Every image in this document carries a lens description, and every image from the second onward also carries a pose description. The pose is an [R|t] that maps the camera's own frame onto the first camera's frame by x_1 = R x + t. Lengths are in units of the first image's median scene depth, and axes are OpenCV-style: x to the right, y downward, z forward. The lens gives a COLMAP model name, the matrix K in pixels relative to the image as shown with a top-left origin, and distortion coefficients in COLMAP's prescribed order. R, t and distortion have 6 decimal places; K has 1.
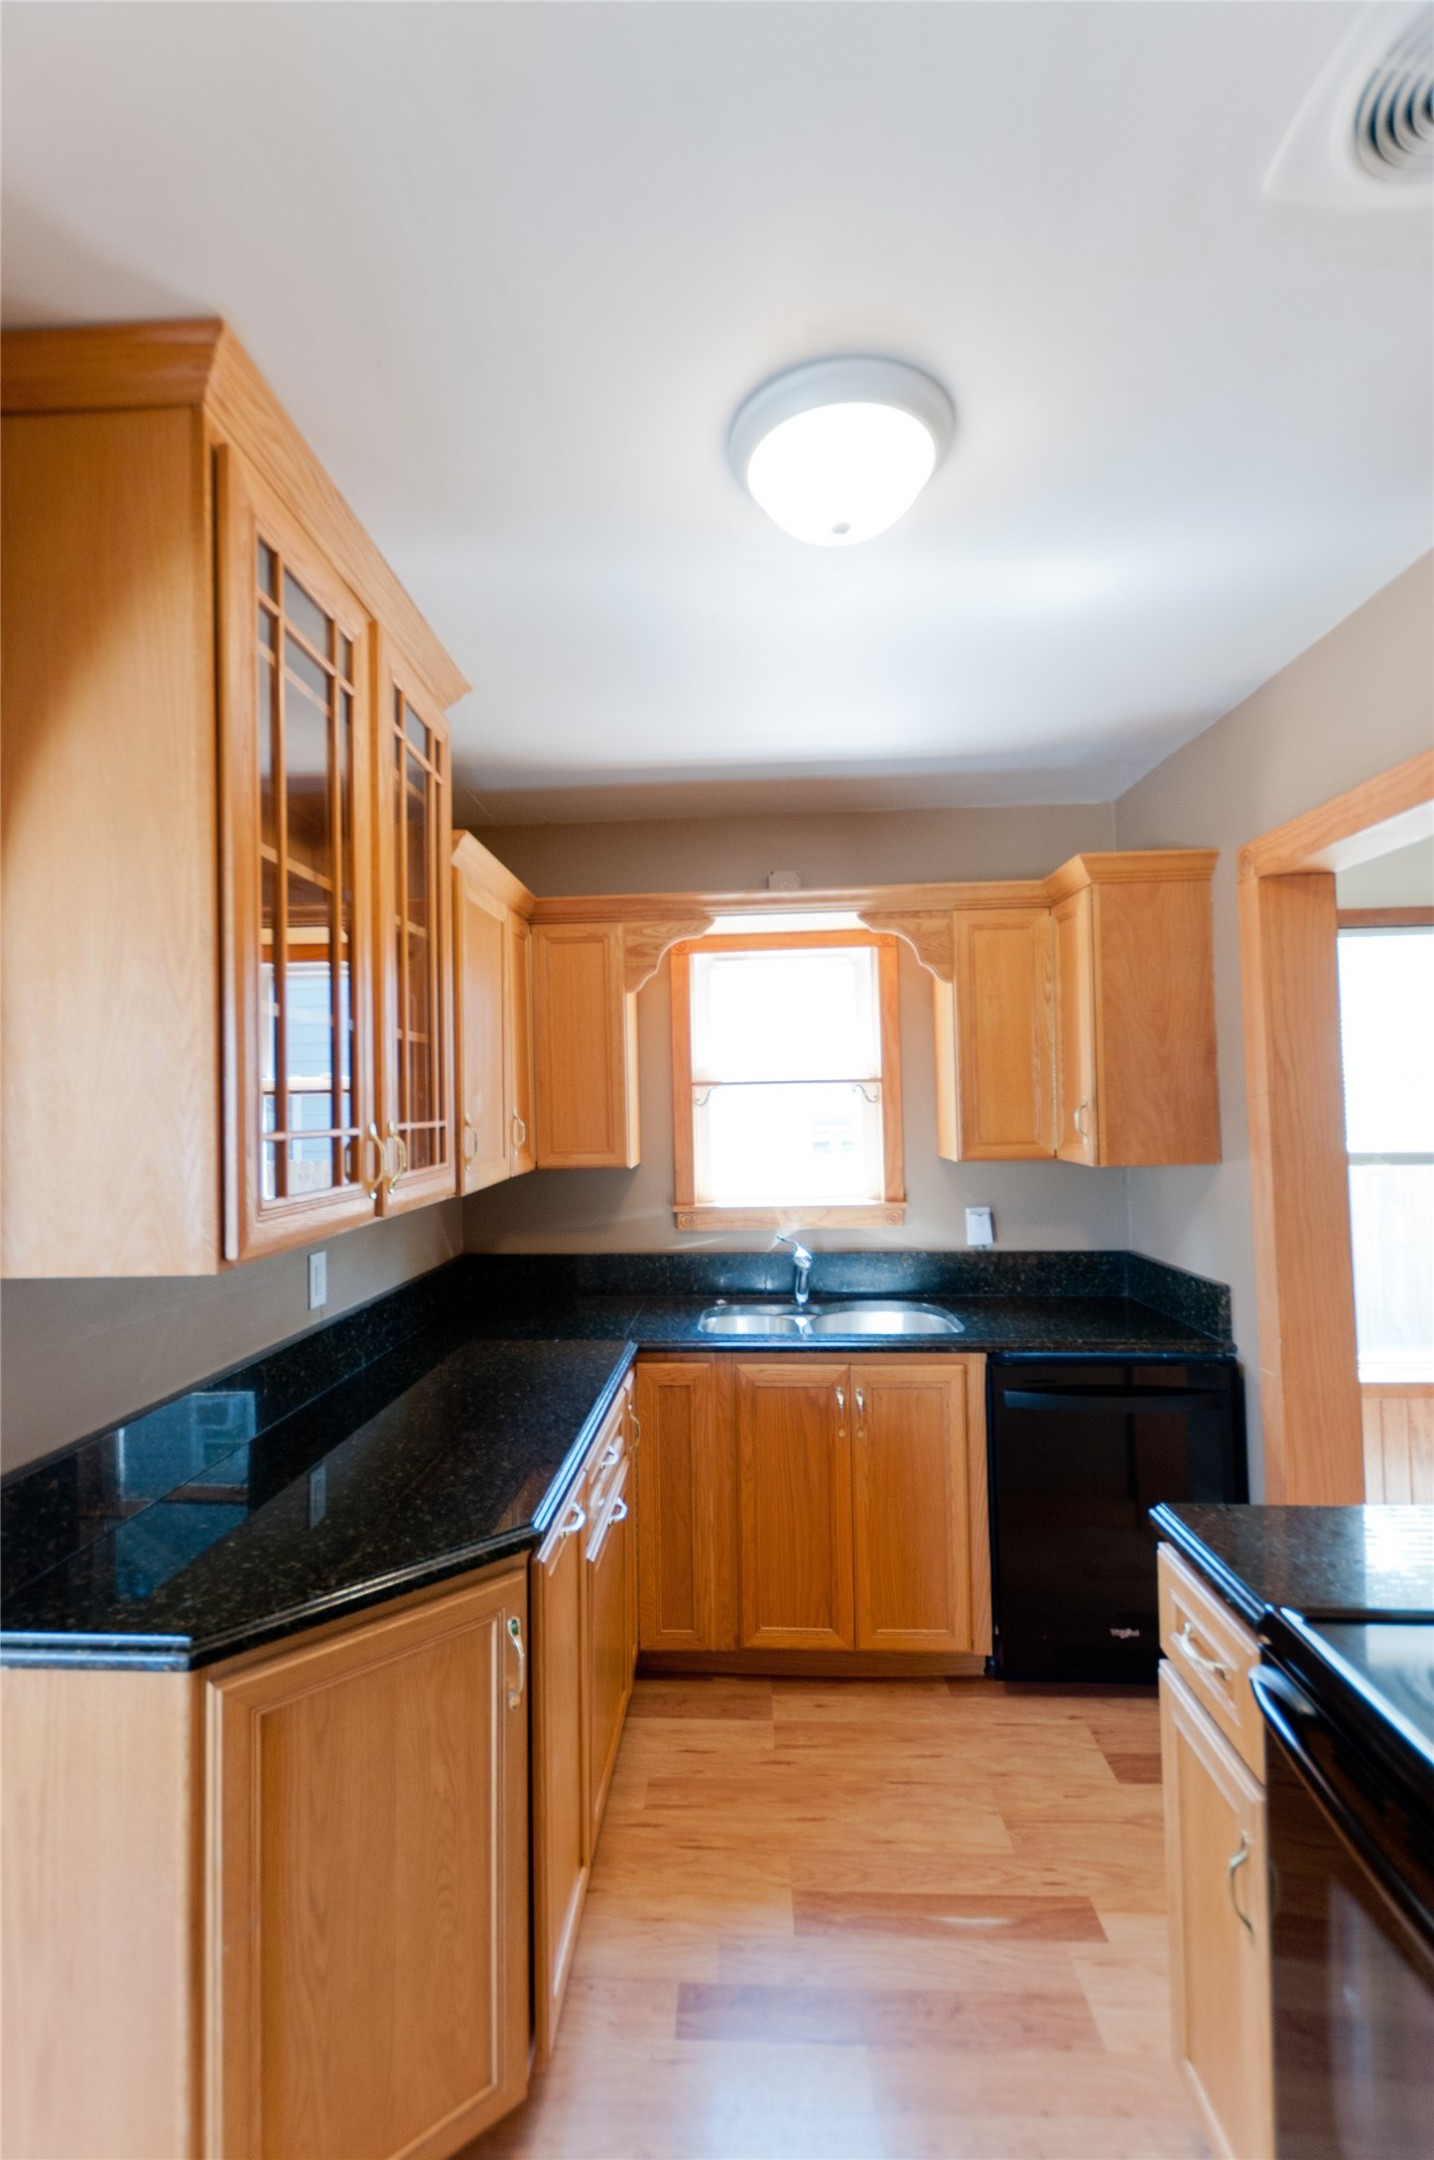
lens RADIAL K [[941.7, 0, 749.6], [0, 941.7, 1080.1], [0, 0, 1]] dist [0.008337, -0.004831]
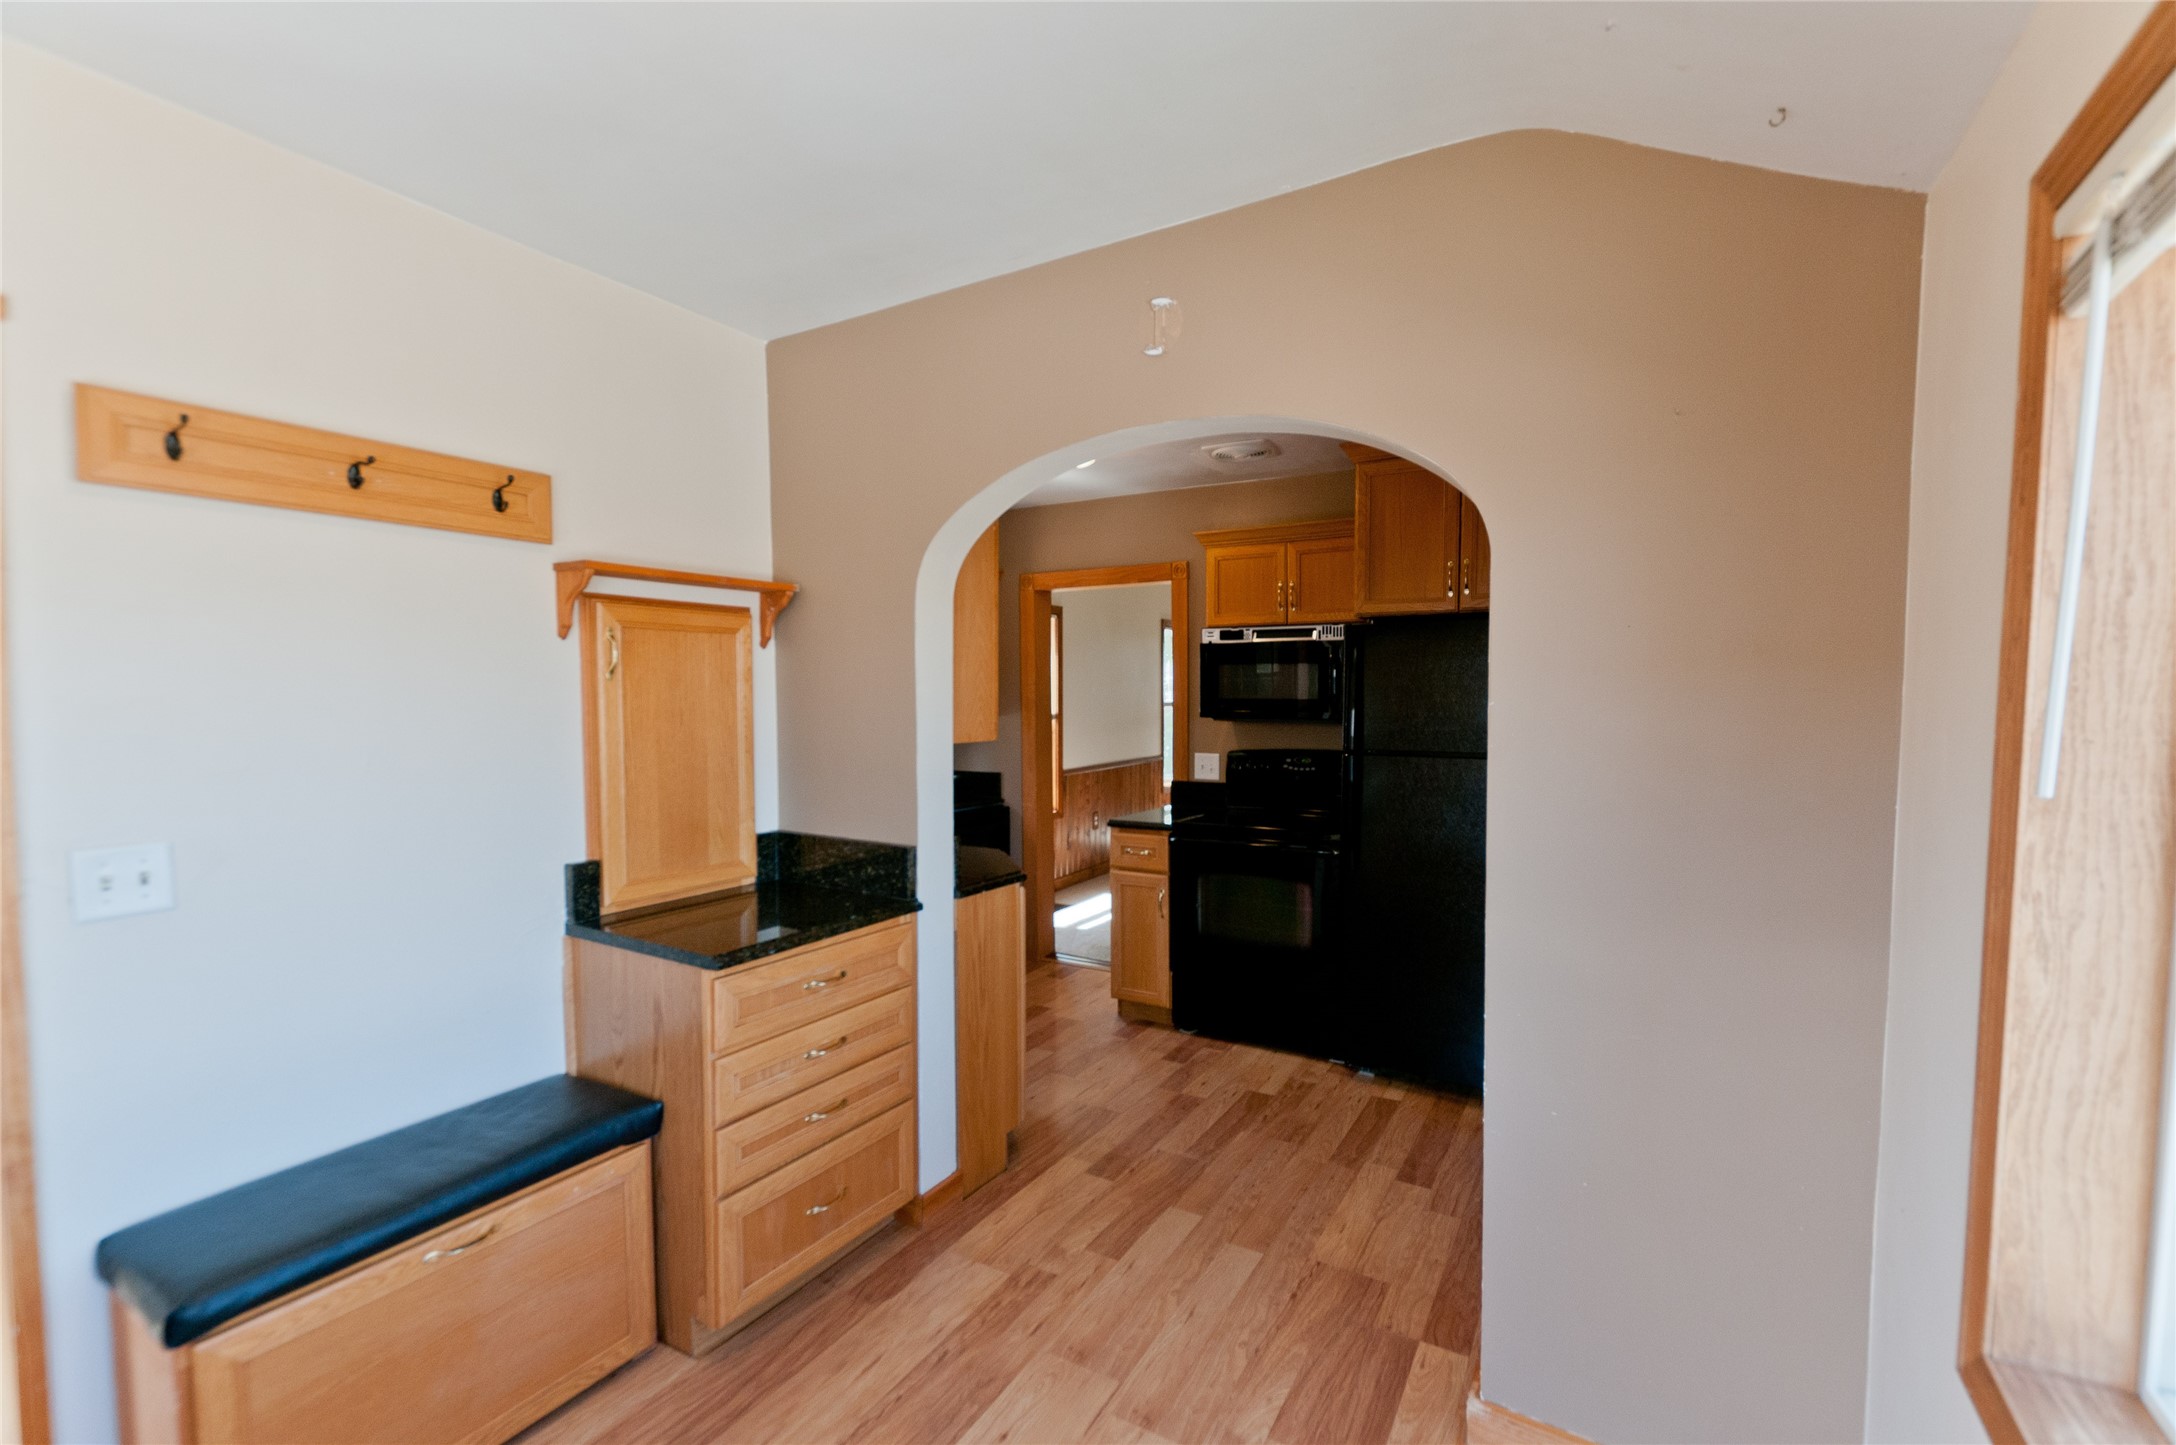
lens RADIAL K [[948.7, 0, 1082.8], [0, 948.7, 740.8], [0, 0, 1]] dist [0.008337, -0.004831]
pose [[0.467863, -0.019114, 0.883594, -1.279479], [-0.030022, 0.998845, 0.037504, 0.054969], [-0.883291, -0.044074, 0.466749, -0.179306]]
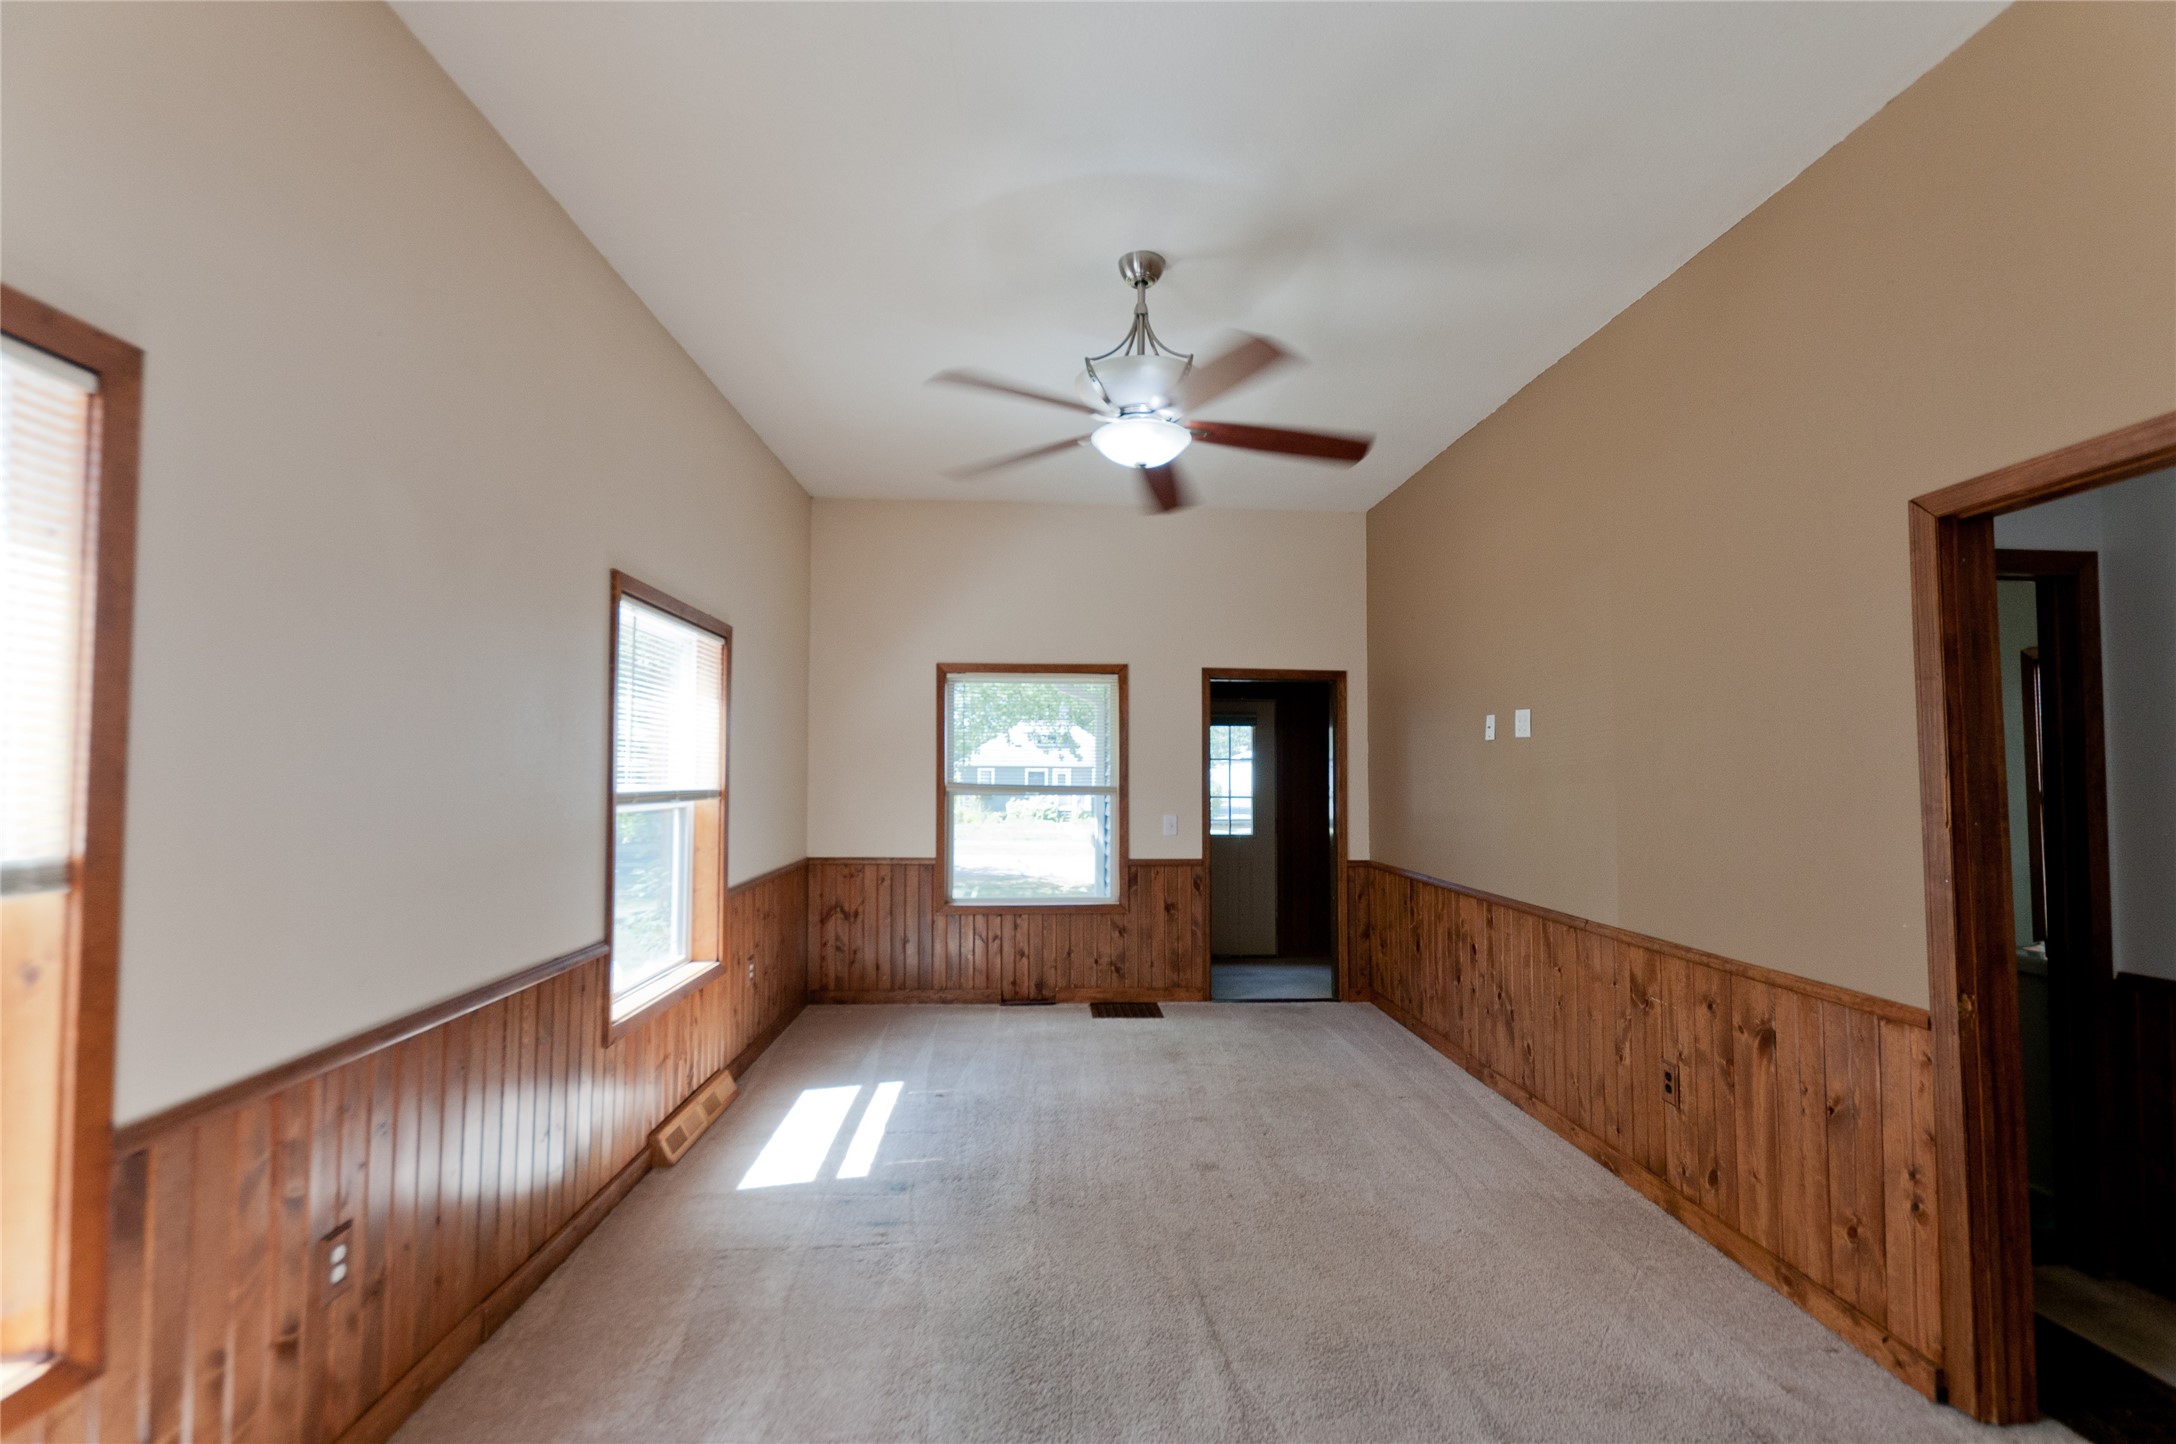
lens RADIAL K [[948.7, 0, 1090.3], [0, 948.7, 741.2], [0, 0, 1]] dist [0.008337, -0.004831]
pose [[-0.099896, 0.065484, 0.992841, 0.480995], [-0.018611, 0.997534, -0.067666, 0.041653], [-0.994824, -0.025237, -0.098431, 0.630214]]
